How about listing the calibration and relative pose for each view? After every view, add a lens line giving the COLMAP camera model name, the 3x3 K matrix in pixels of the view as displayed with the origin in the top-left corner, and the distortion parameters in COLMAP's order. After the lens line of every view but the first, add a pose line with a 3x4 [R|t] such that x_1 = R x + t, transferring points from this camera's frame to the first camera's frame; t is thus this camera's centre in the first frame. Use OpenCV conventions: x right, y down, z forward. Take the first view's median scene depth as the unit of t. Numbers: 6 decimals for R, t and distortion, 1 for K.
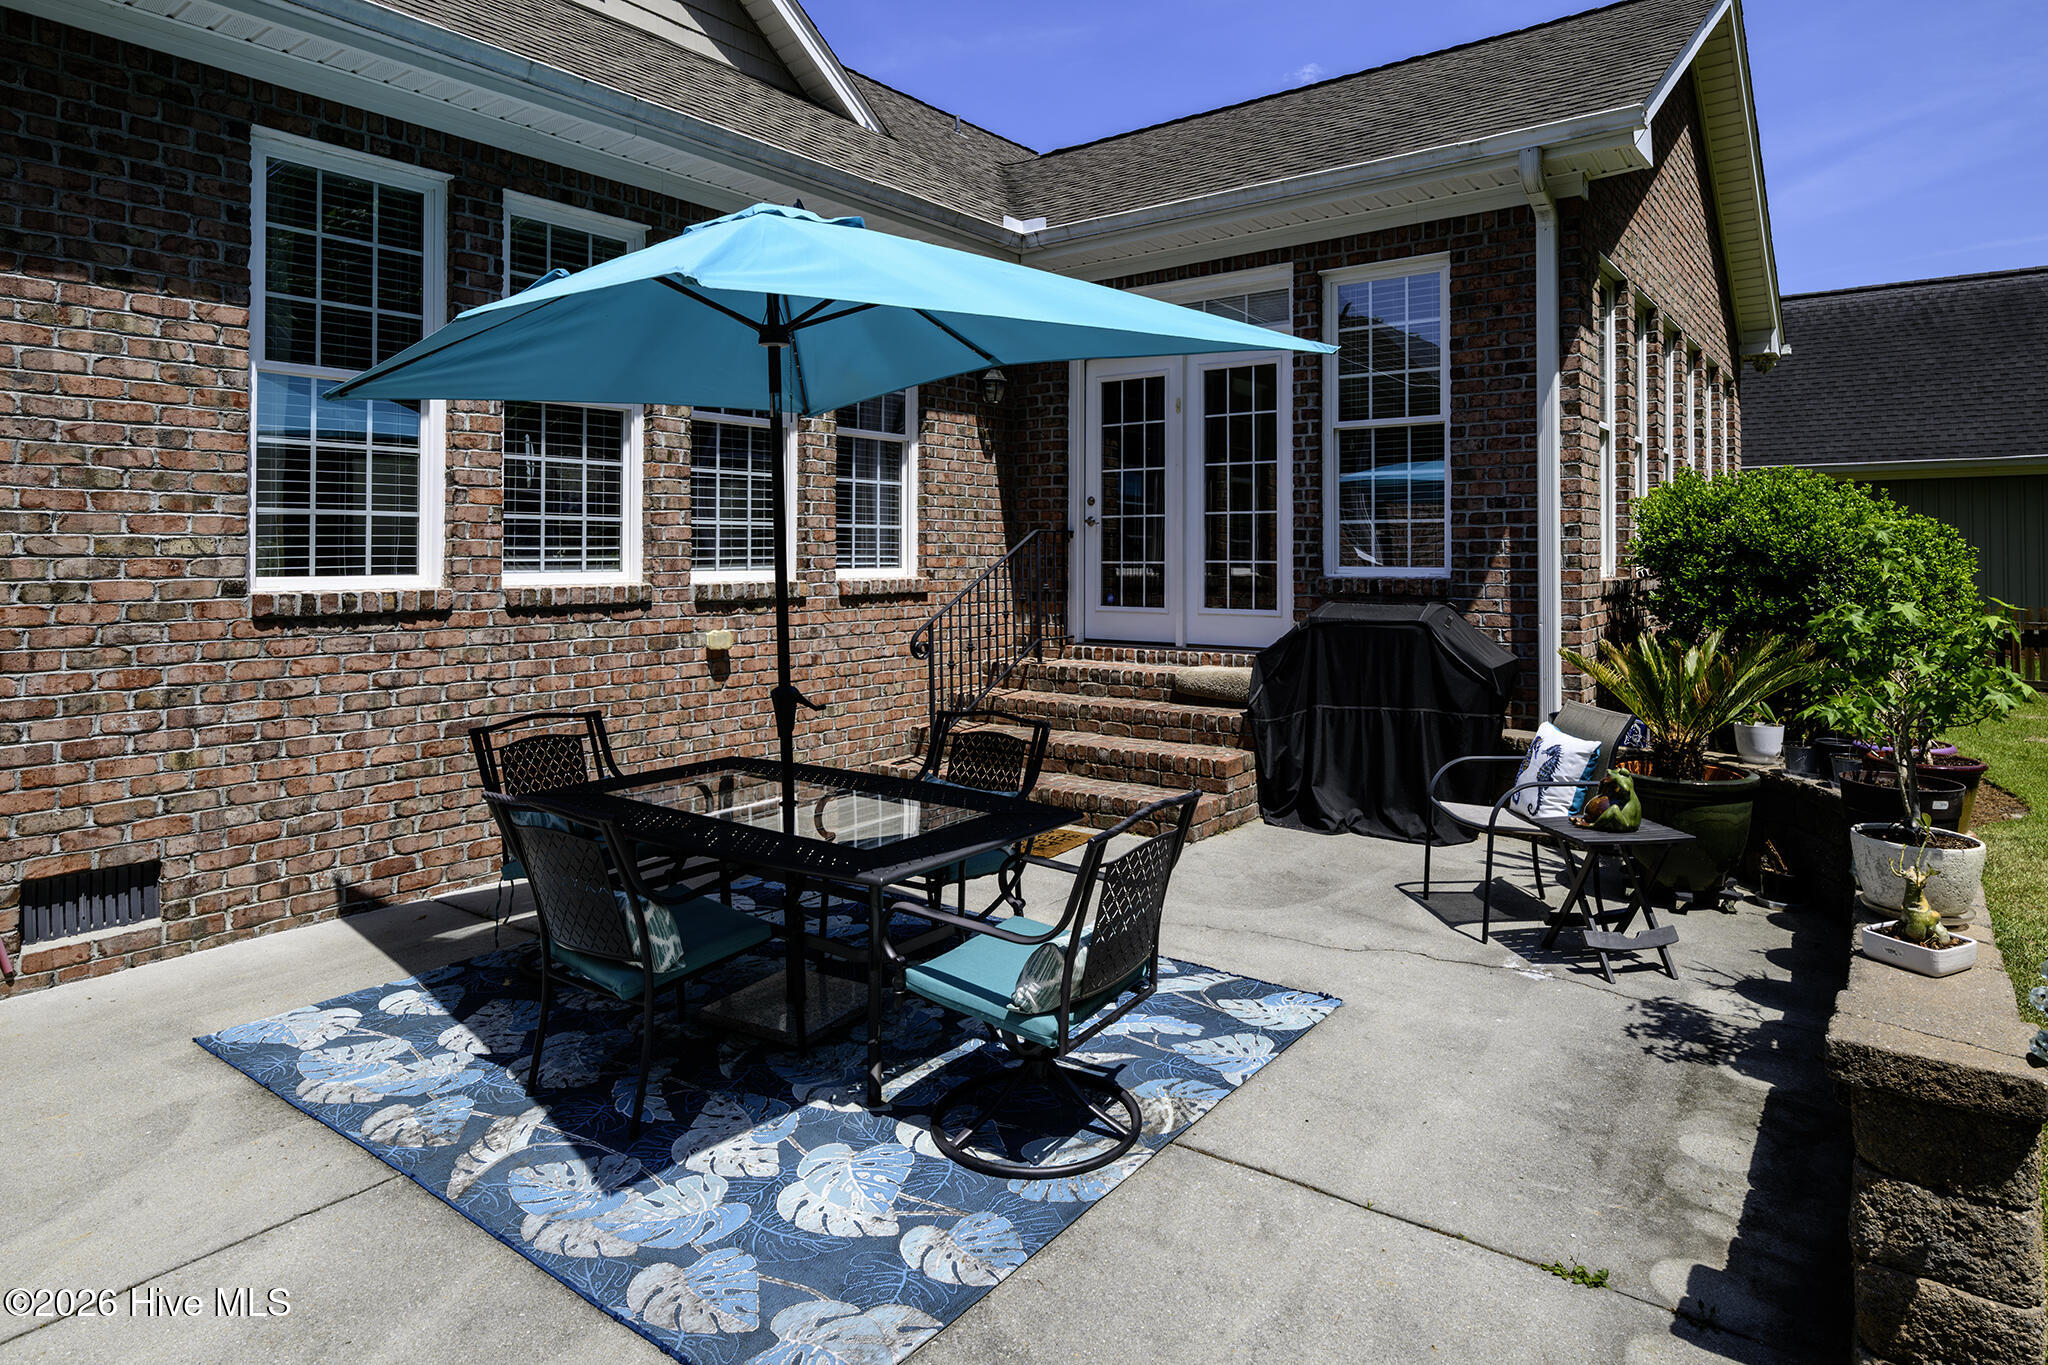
lens RADIAL K [[1178.5, 0, 1043.8], [0, 1178.5, 572.9], [0, 0, 1]] dist [0.008498, -0.000092]
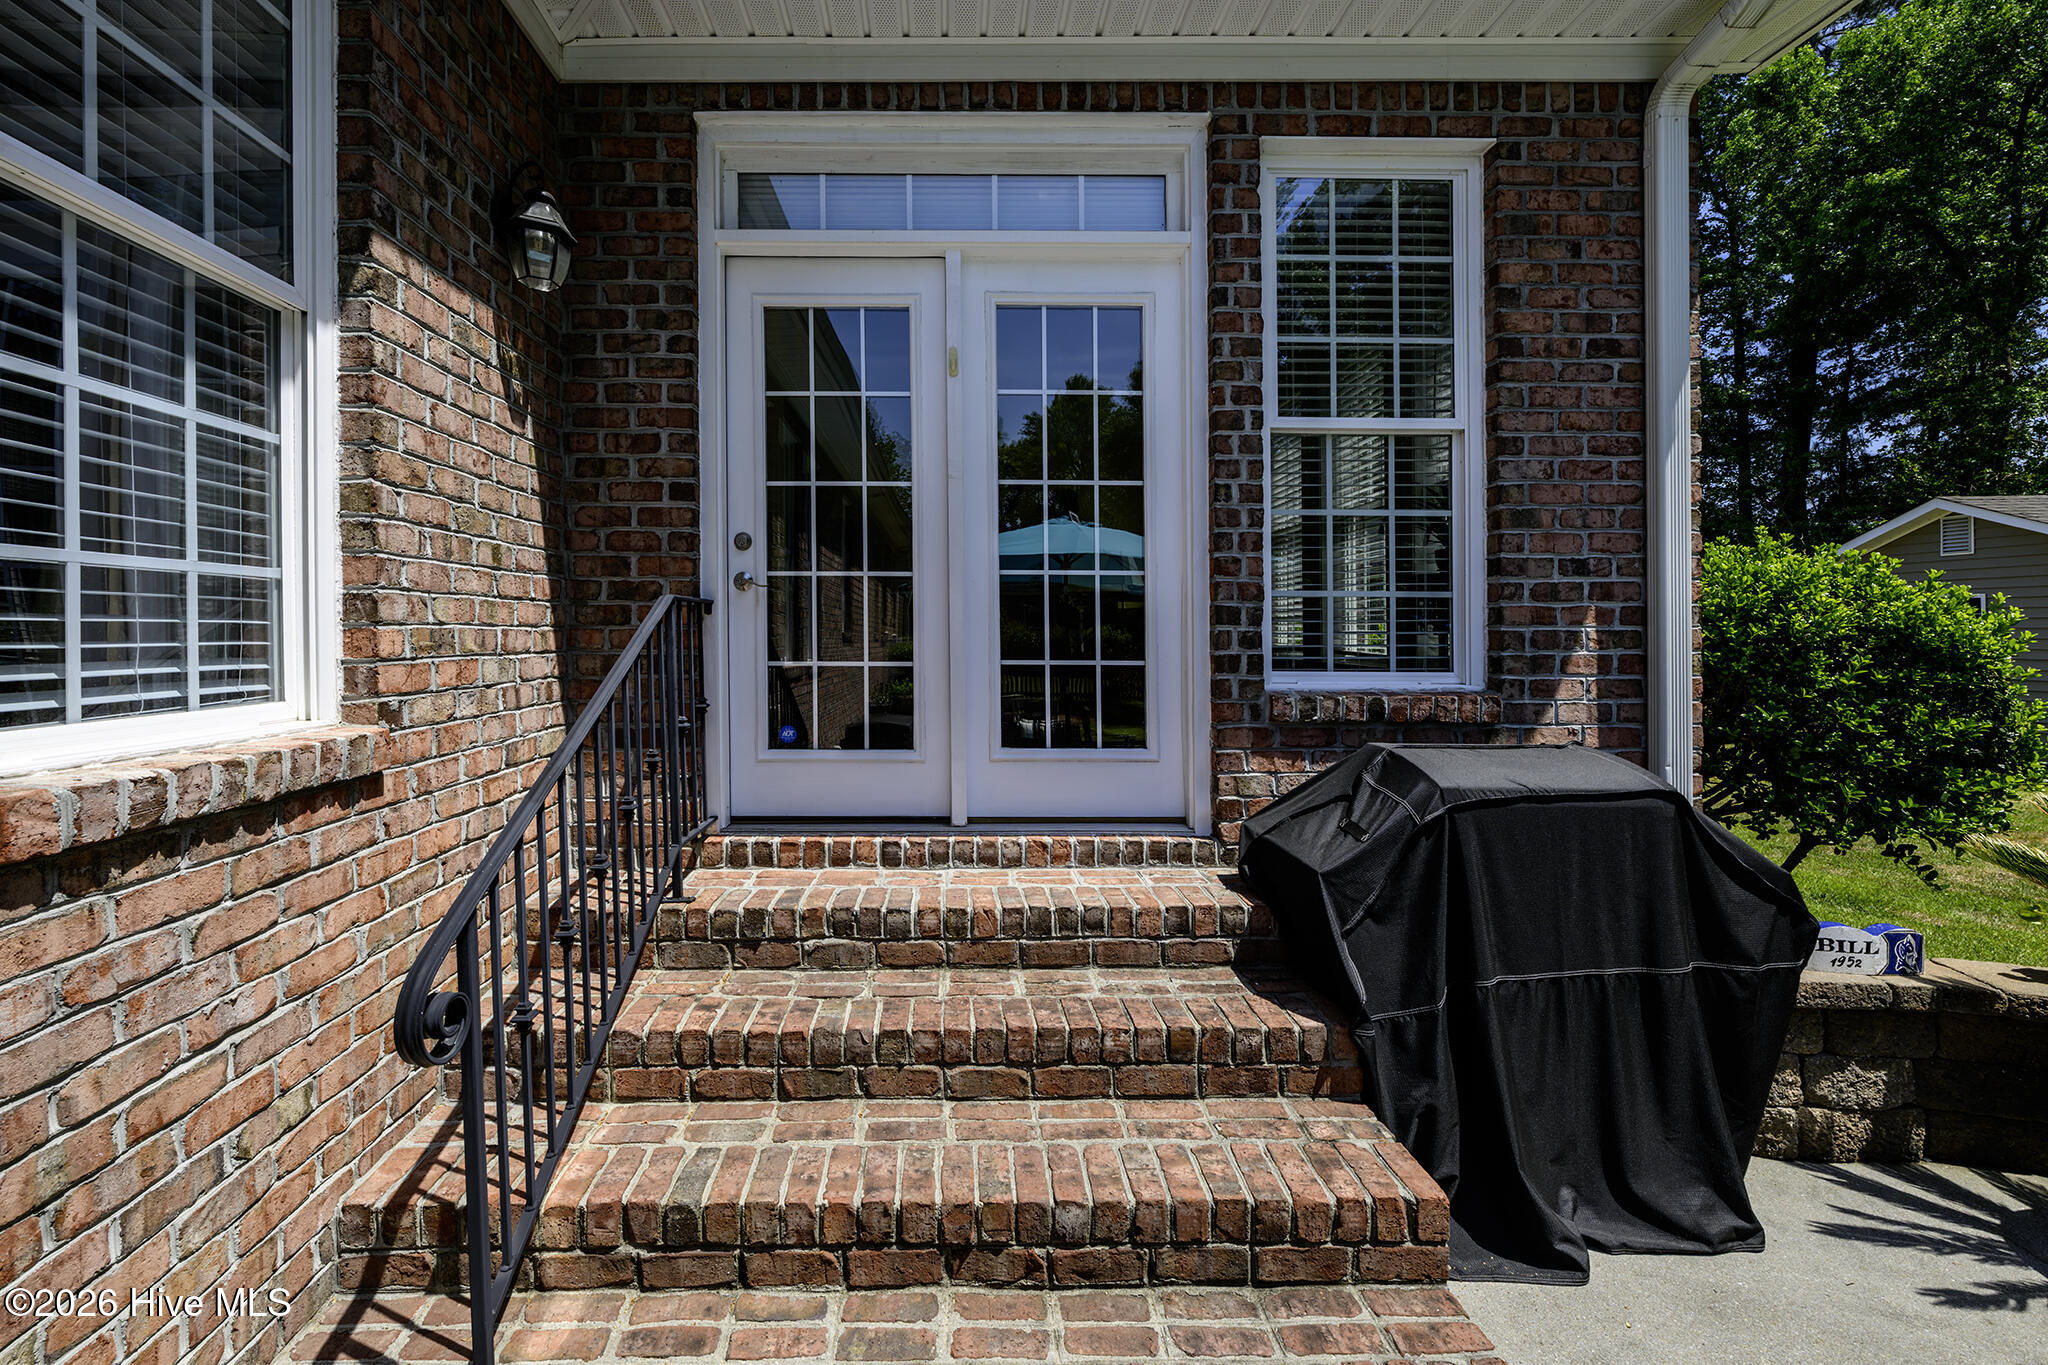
lens RADIAL K [[844.2, 0, 943.7], [0, 844.2, 652.8], [0, 0, 1]] dist [-0.004657, -0.000207]
pose [[0.801294, -0.012985, 0.598130, -0.114069], [0.005899, 0.999887, 0.013805, -0.019445], [-0.598242, -0.007534, 0.801280, 0.709521]]
